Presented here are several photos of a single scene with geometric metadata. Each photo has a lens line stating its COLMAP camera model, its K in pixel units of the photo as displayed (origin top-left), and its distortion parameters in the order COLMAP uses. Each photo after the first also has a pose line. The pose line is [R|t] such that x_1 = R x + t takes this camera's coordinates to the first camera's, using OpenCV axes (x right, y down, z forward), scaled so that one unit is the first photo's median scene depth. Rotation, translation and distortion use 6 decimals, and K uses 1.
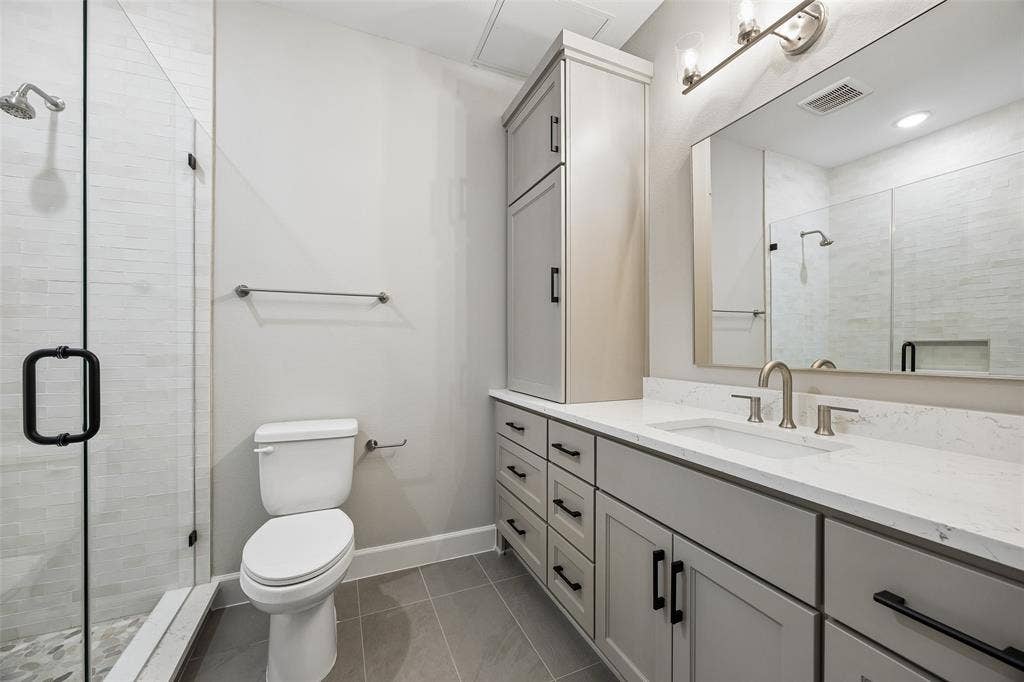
lens RADIAL K [[392.2, 0, 512.4], [0, 392.2, 342.7], [0, 0, 1]] dist [0.002750, 0.000159]
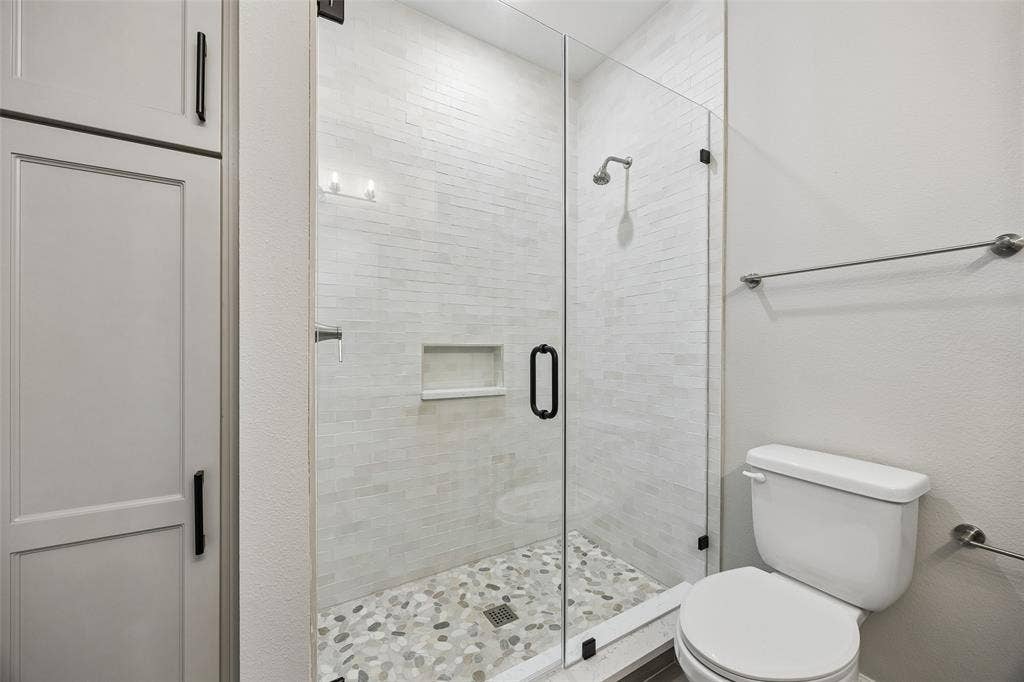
lens RADIAL K [[392.2, 0, 511.5], [0, 392.2, 347.3], [0, 0, 1]] dist [0.002750, 0.000159]
pose [[0.140369, 0.000373, -0.990099, 0.081679], [0.002918, 0.999995, 0.000790, 0.010330], [0.990095, -0.003000, 0.140367, 0.381488]]
